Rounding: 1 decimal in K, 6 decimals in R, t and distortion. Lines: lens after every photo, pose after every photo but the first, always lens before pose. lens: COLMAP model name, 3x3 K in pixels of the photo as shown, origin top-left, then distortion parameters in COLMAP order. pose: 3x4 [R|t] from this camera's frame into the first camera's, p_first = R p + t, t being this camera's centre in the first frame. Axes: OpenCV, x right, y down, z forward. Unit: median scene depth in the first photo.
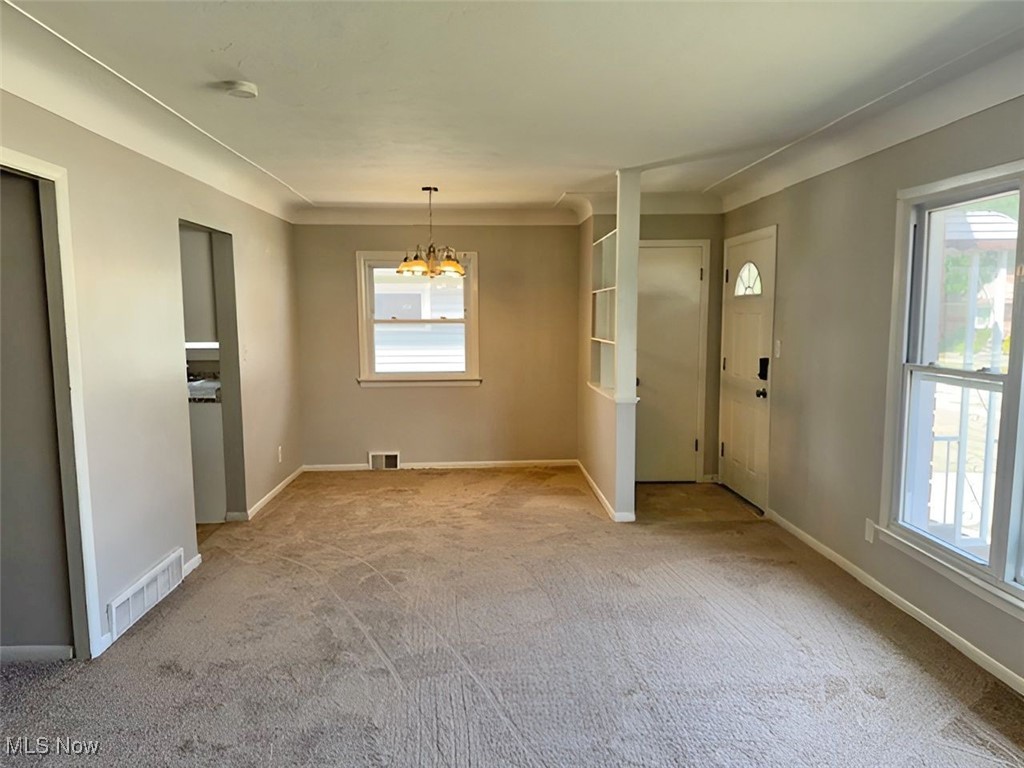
lens RADIAL K [[721.3, 0, 513.5], [0, 721.3, 390.4], [0, 0, 1]] dist [0.204873, -0.339096]
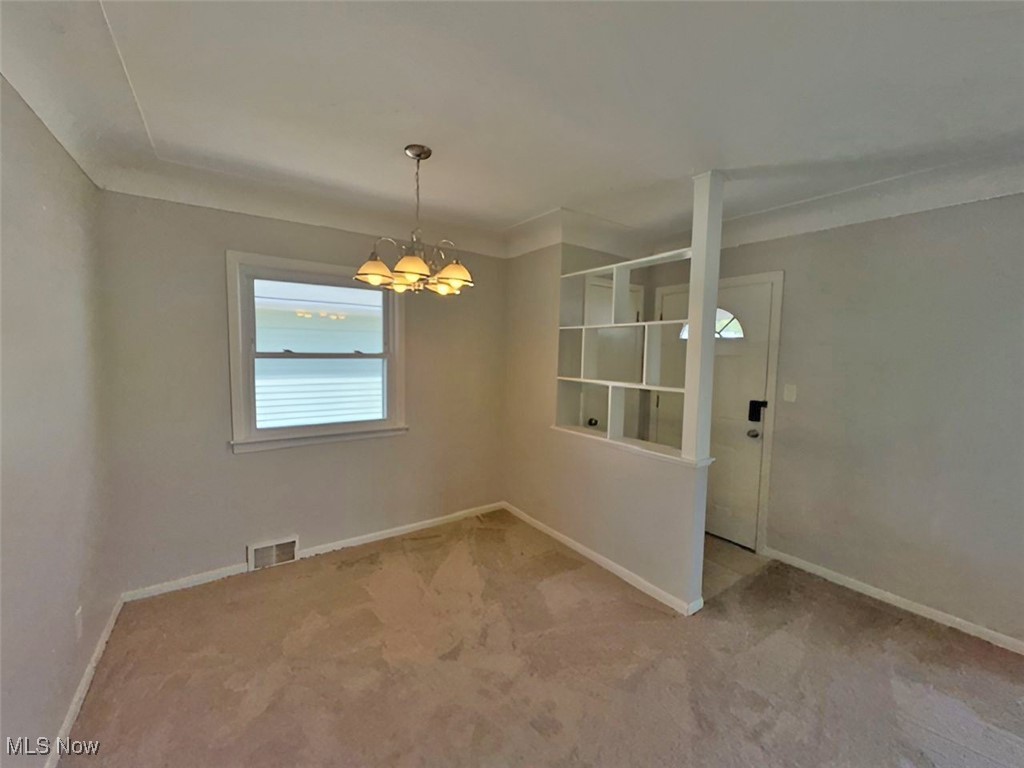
lens RADIAL K [[411.2, 0, 512.0], [0, 411.2, 384.0], [0, 0, 1]] dist [-0.000495, -0.000008]
pose [[0.846814, -0.021451, 0.531456, -0.231916], [0.032887, 0.999386, -0.012064, -0.066494], [-0.530872, 0.027694, 0.847000, 0.650970]]
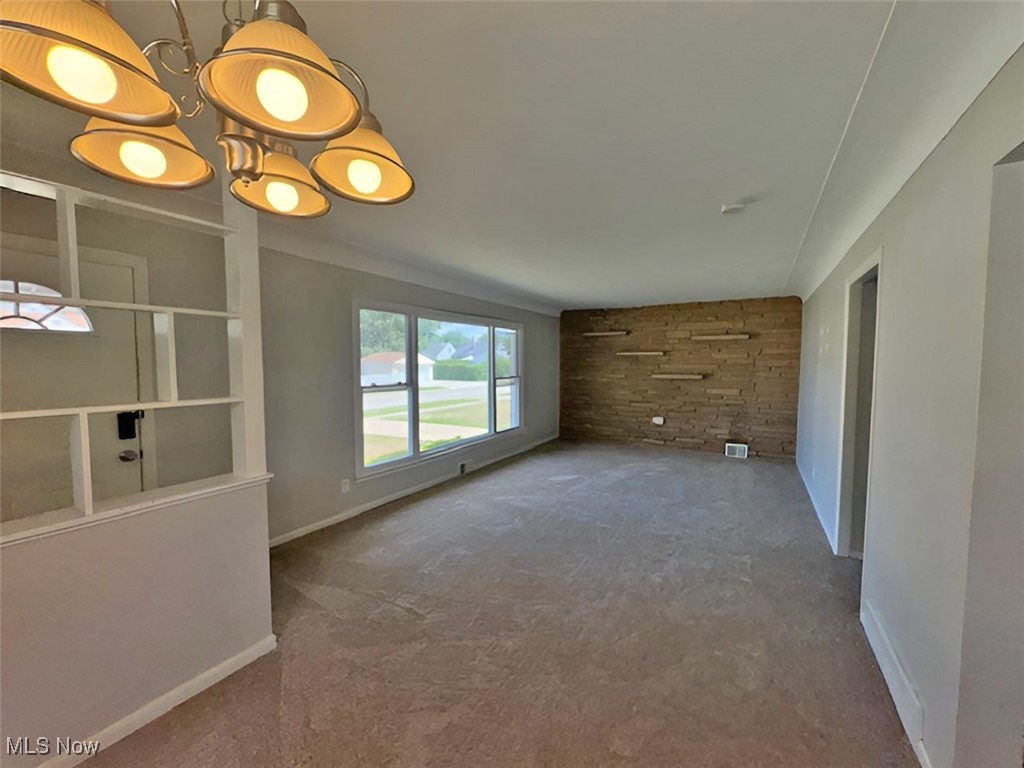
lens RADIAL K [[411.2, 0, 512.0], [0, 411.2, 384.0], [0, 0, 1]] dist [-0.000495, -0.000008]
pose [[-0.840026, -0.026904, 0.541878, -0.243851], [0.056826, 0.988913, 0.137191, -0.106118], [-0.539561, 0.146036, -0.829185, 1.068114]]
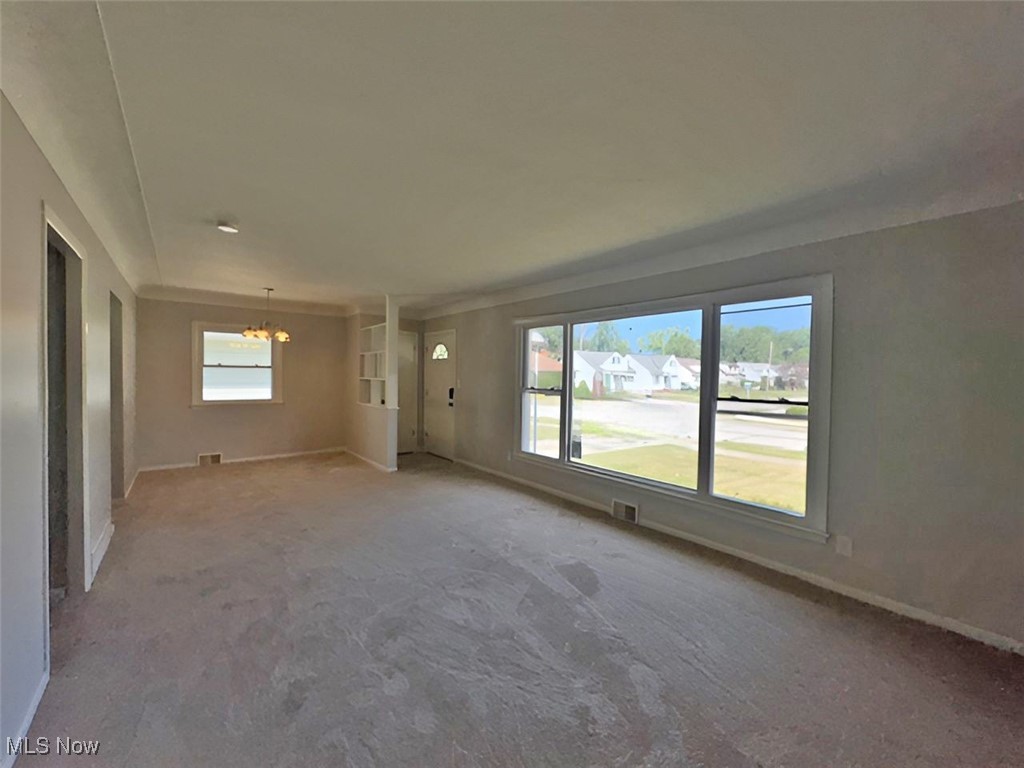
lens RADIAL K [[412.4, 0, 518.4], [0, 412.4, 383.3], [0, 0, 1]] dist [0.000274, -0.009280]
pose [[0.801652, 0.006398, 0.597756, -0.212414], [0.040805, 0.997025, -0.065395, 0.027177], [-0.596396, 0.076816, 0.799006, -0.083149]]
